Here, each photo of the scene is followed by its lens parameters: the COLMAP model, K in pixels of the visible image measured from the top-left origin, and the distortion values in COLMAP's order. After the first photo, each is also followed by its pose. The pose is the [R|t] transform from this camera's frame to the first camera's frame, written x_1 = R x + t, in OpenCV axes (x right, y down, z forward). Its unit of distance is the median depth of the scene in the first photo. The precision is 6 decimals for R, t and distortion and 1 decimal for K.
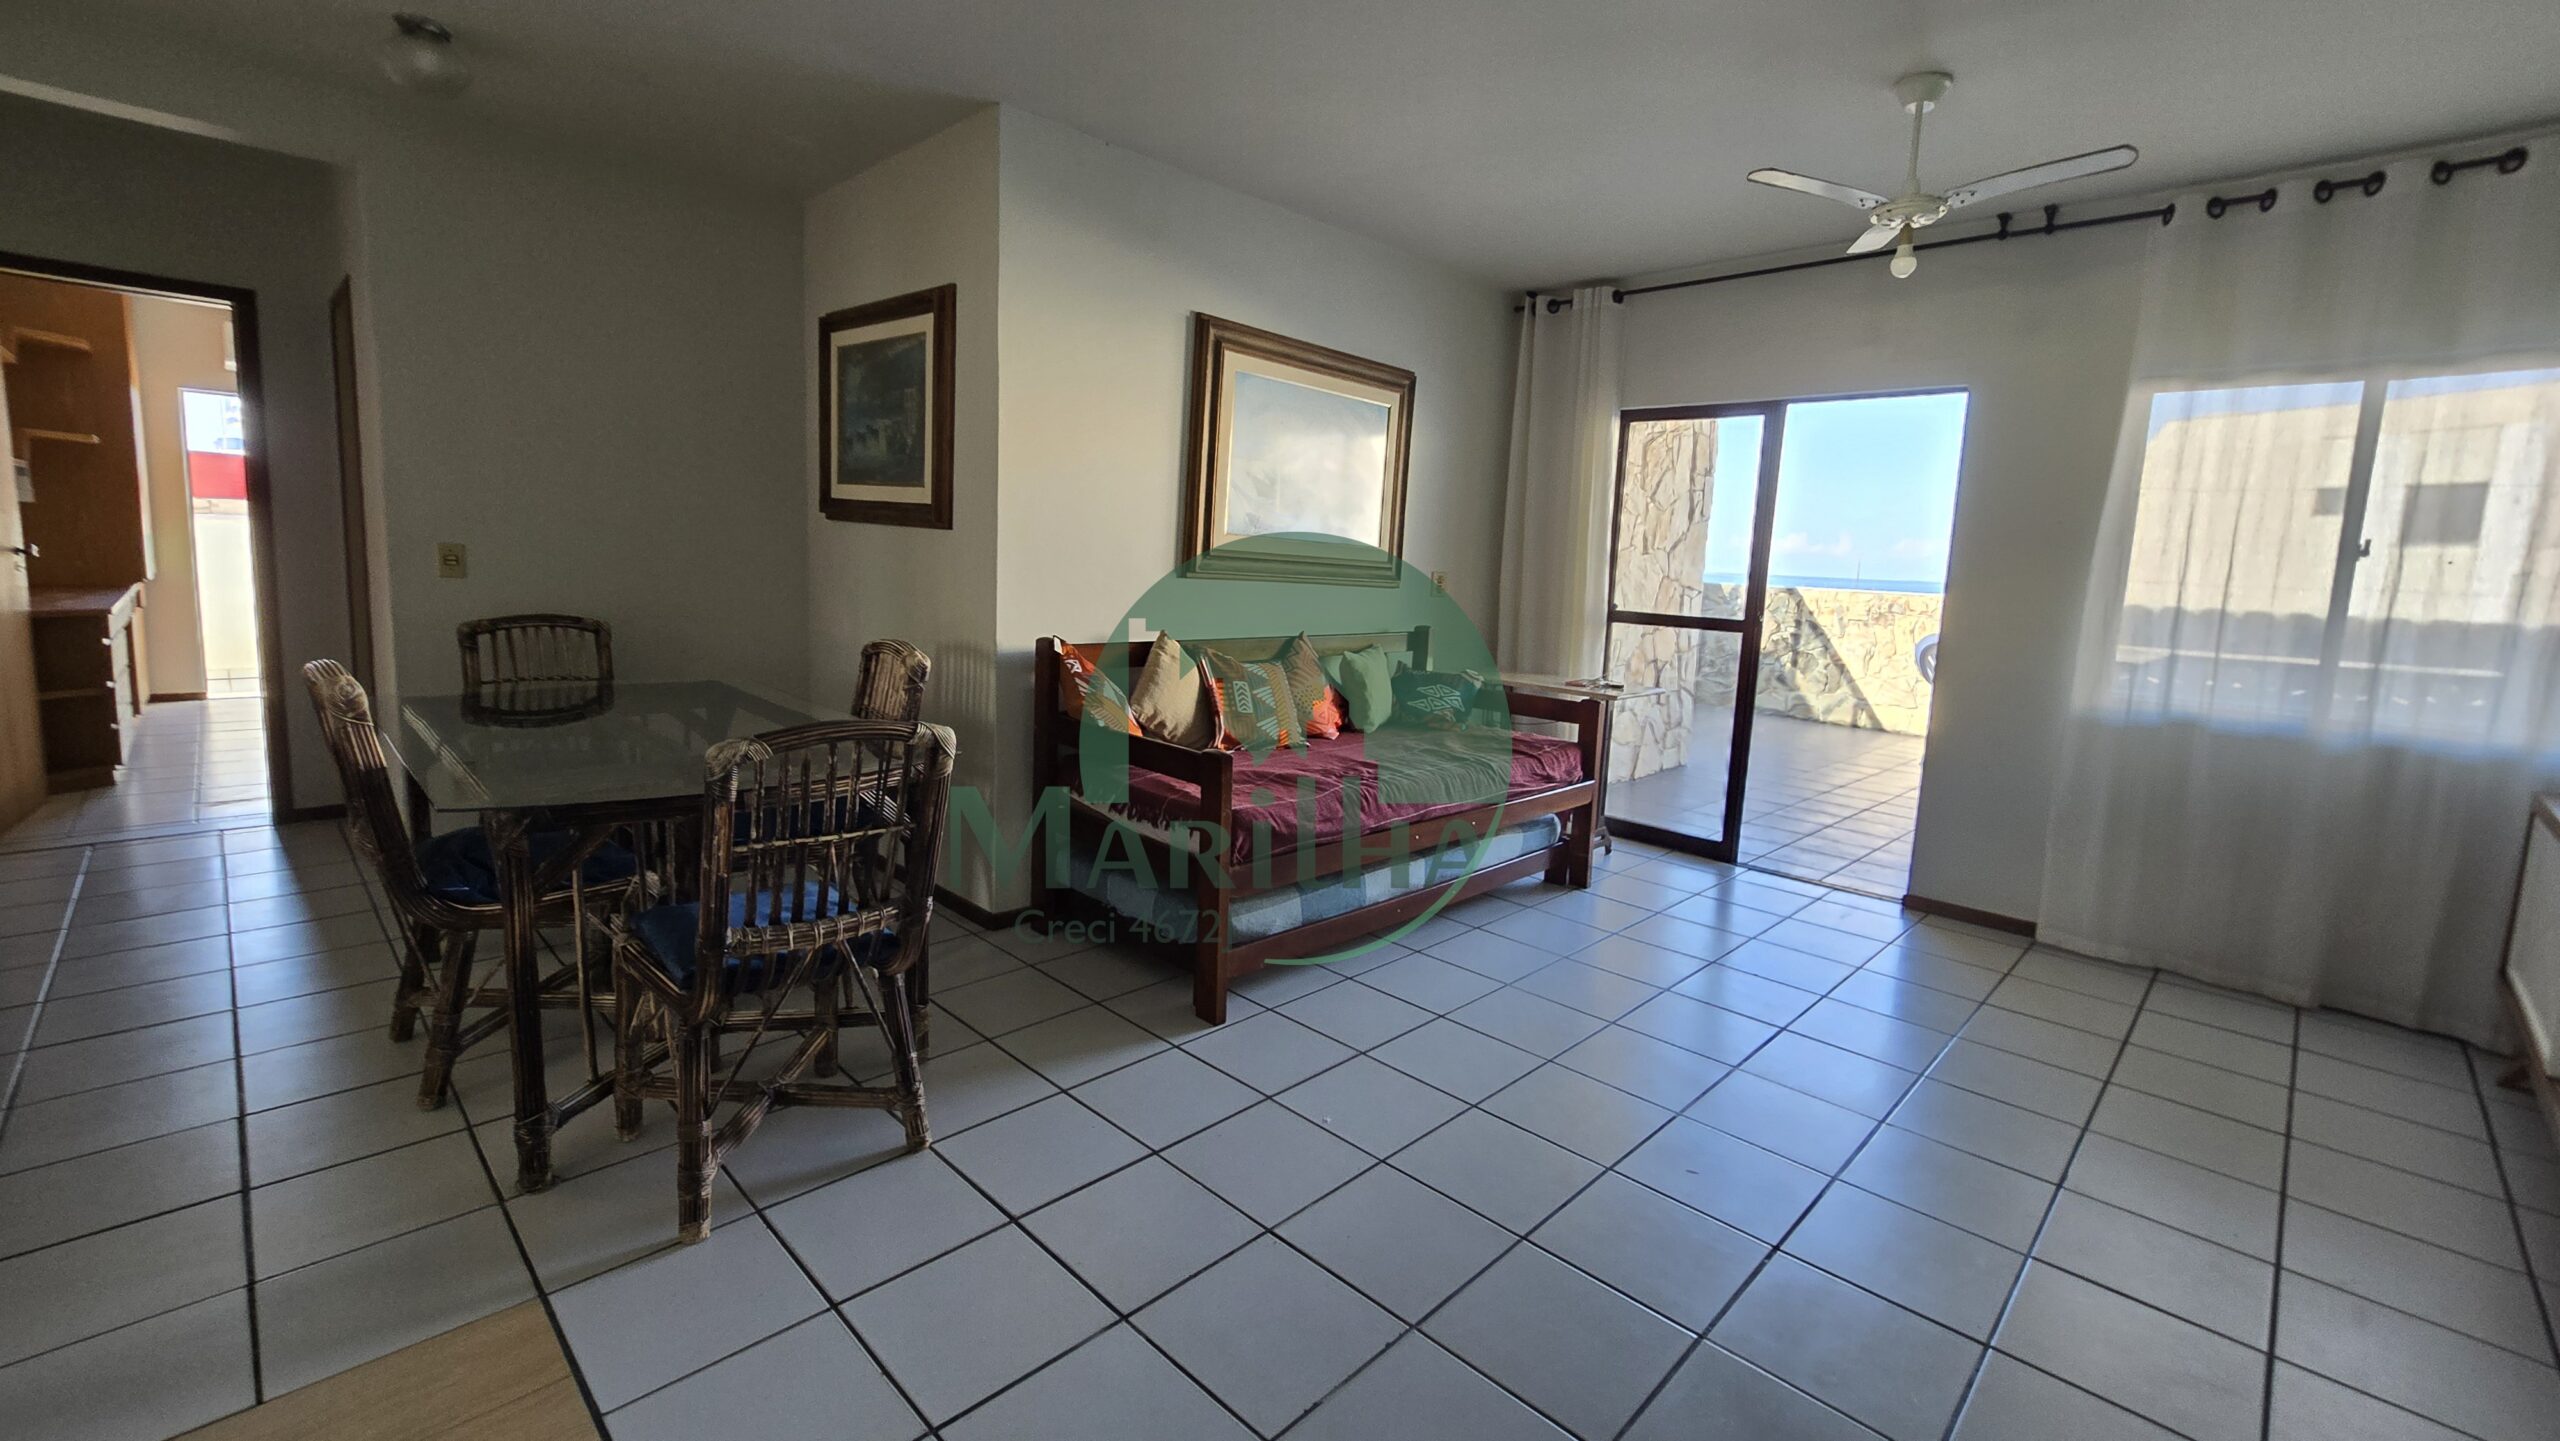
lens RADIAL K [[1050.1, 0, 1275.5], [0, 1050.1, 709.0], [0, 0, 1]] dist [-0.000494, -0.000063]
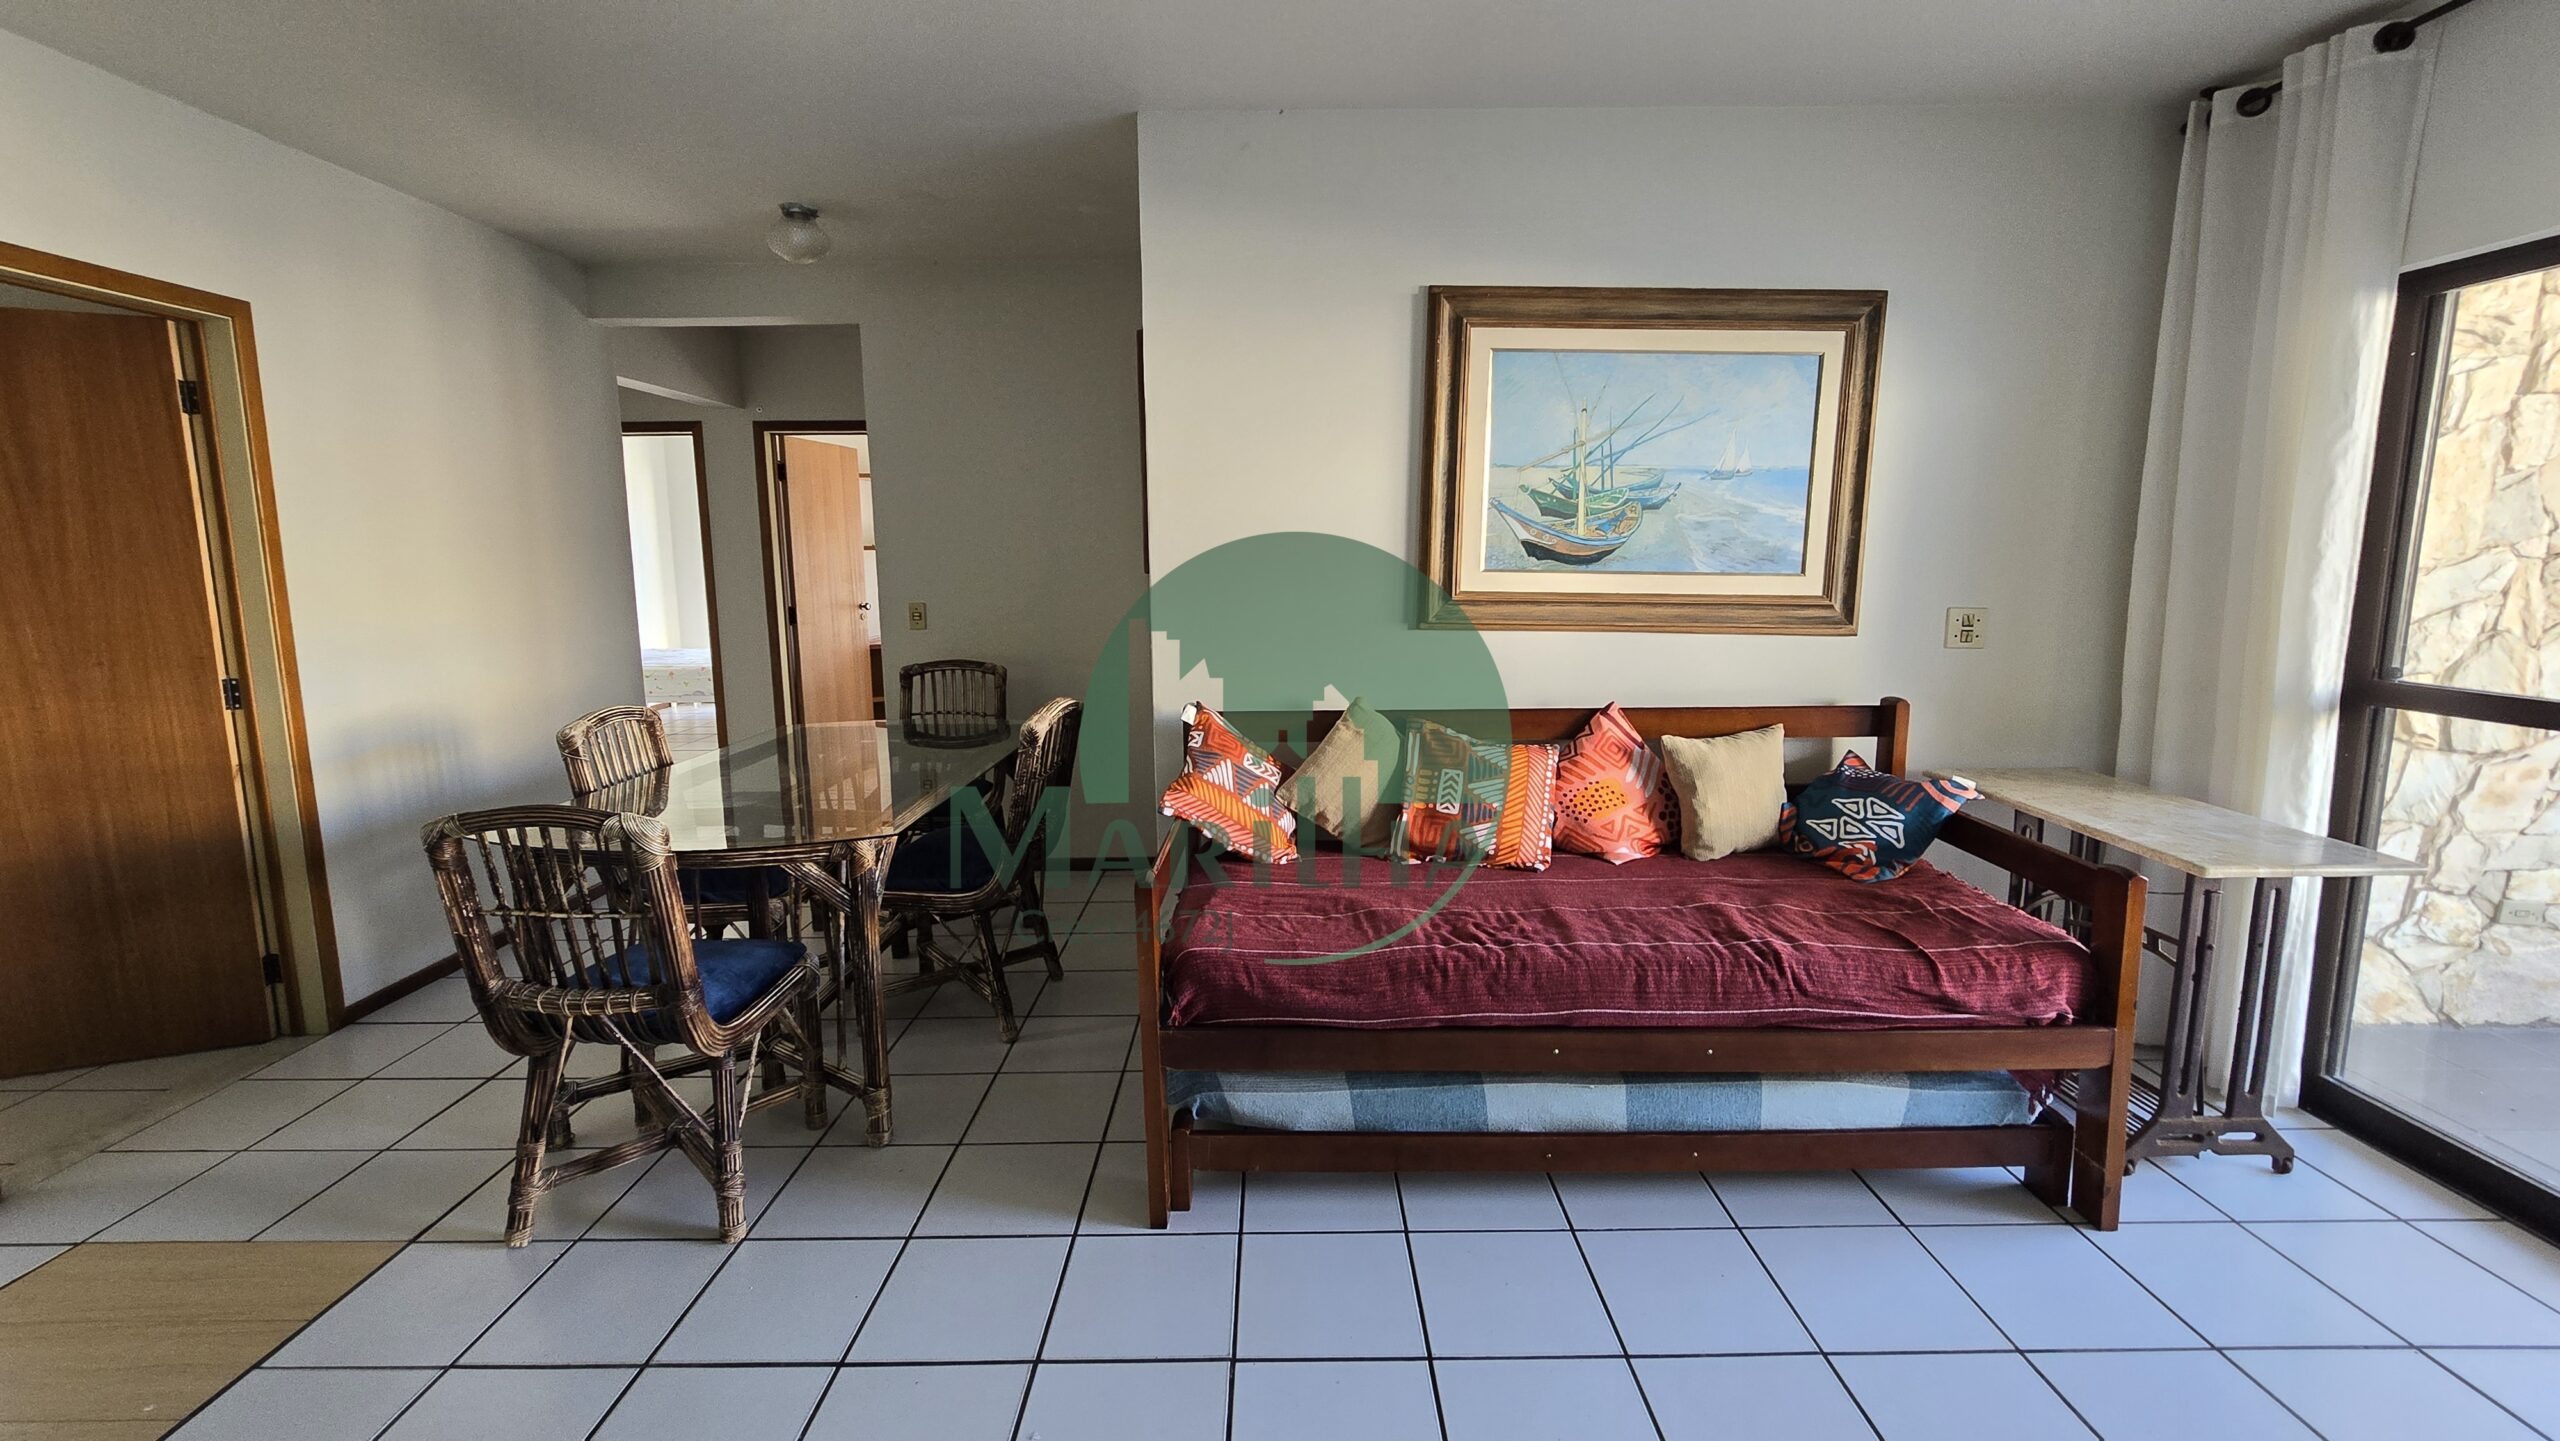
lens RADIAL K [[1050.1, 0, 1282.8], [0, 1050.1, 707.4], [0, 0, 1]] dist [-0.000494, -0.000063]
pose [[0.706795, 0.055998, -0.705198, 0.402517], [-0.067040, 0.997678, 0.012031, -0.070989], [0.704235, 0.038773, 0.708908, 0.385049]]
